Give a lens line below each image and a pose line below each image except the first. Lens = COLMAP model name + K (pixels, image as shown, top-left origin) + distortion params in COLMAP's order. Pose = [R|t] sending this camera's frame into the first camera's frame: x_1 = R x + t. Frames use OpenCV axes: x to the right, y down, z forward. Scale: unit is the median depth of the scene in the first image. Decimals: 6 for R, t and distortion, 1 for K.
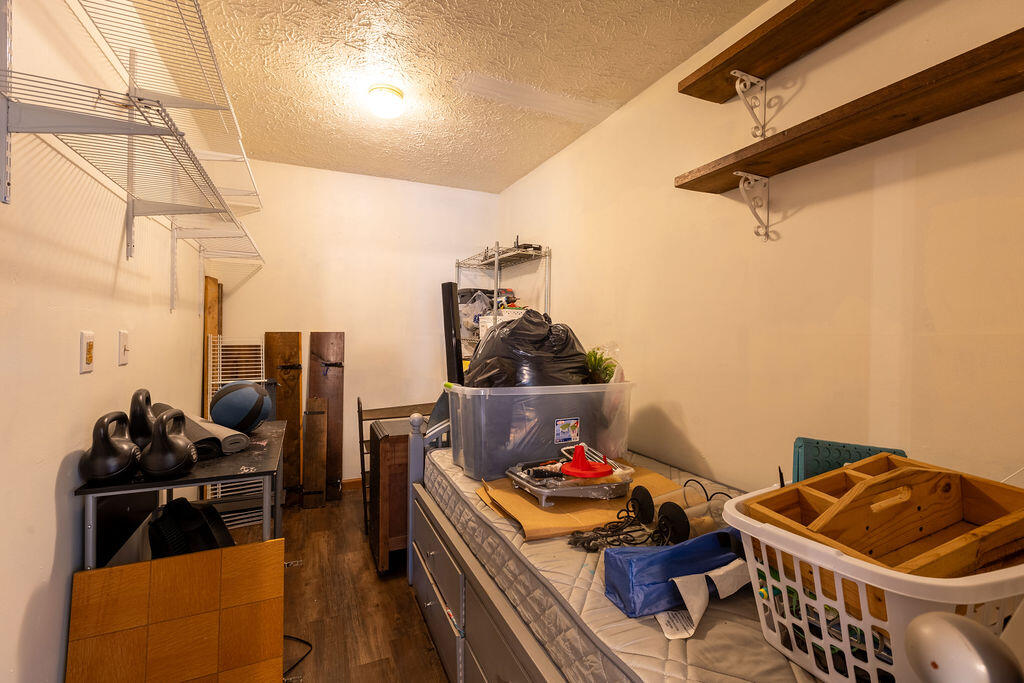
lens RADIAL K [[455.8, 0, 514.8], [0, 455.8, 336.3], [0, 0, 1]] dist [0.001227, -0.000410]
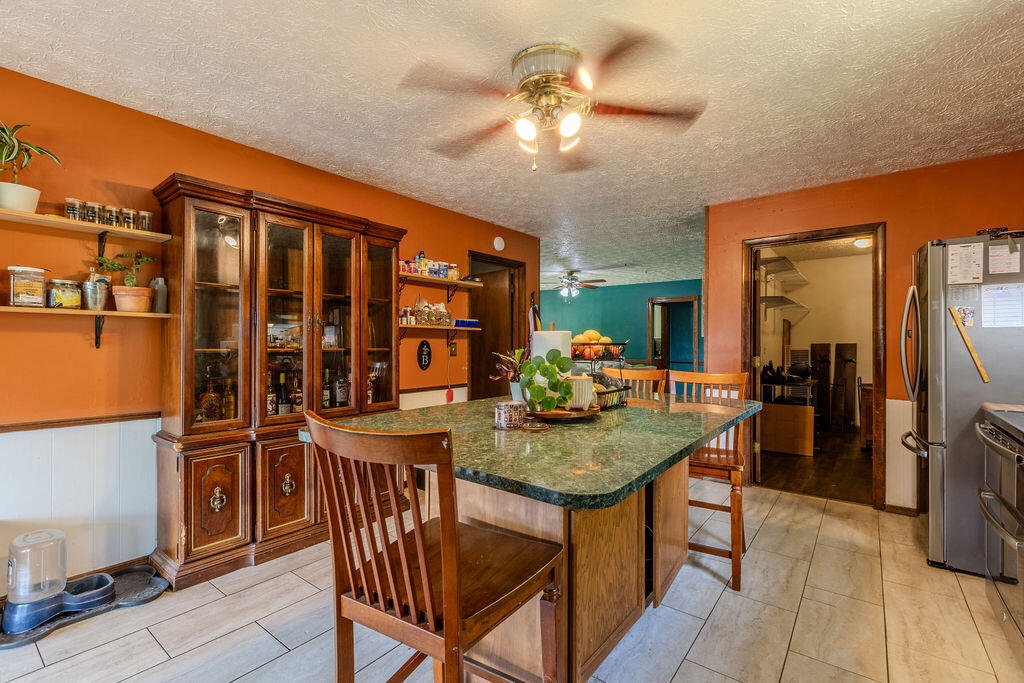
lens RADIAL K [[461.4, 0, 511.0], [0, 461.4, 343.0], [0, 0, 1]] dist [0.002197, -0.000665]
pose [[0.453500, -0.009075, -0.891210, 0.694574], [-0.001885, 0.999936, -0.011142, 0.013191], [0.891254, 0.006732, 0.453454, -1.152416]]
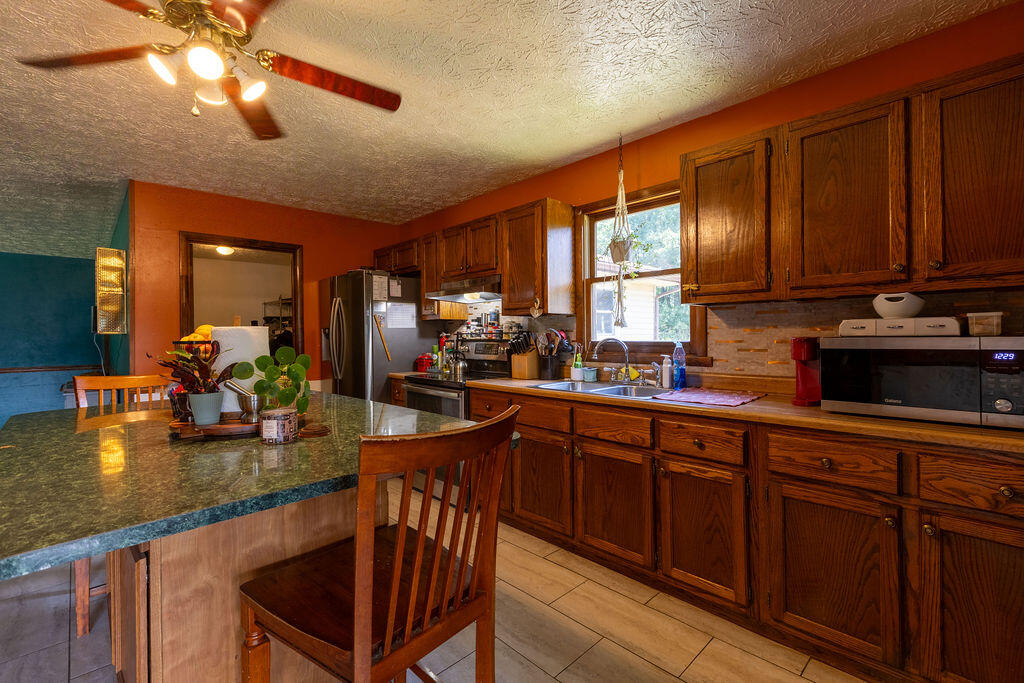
lens RADIAL K [[455.8, 0, 514.8], [0, 455.8, 336.3], [0, 0, 1]] dist [0.001227, -0.000410]
pose [[0.946417, -0.020948, 0.322266, 0.306435], [0.022580, 0.999744, -0.001327, 0.010572], [-0.322155, 0.008533, 0.946648, -1.399853]]
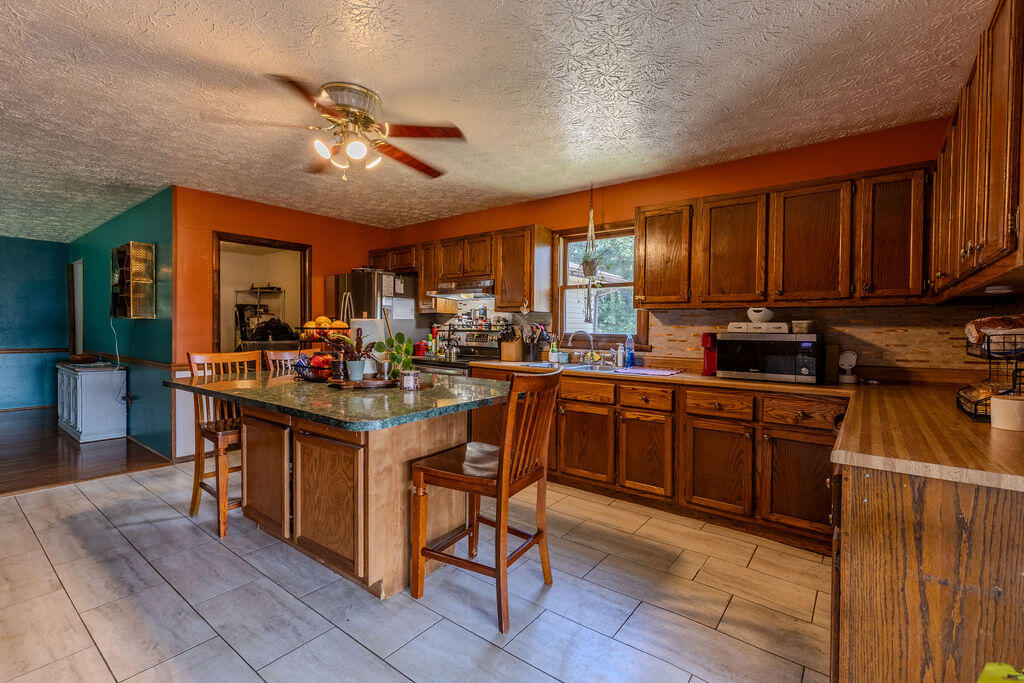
lens RADIAL K [[455.8, 0, 514.8], [0, 455.8, 336.3], [0, 0, 1]] dist [0.001227, -0.000410]
pose [[0.889607, -0.010944, 0.456595, 0.056341], [0.002618, 0.999819, 0.018864, 0.008041], [-0.456719, -0.015586, 0.889474, -1.623359]]
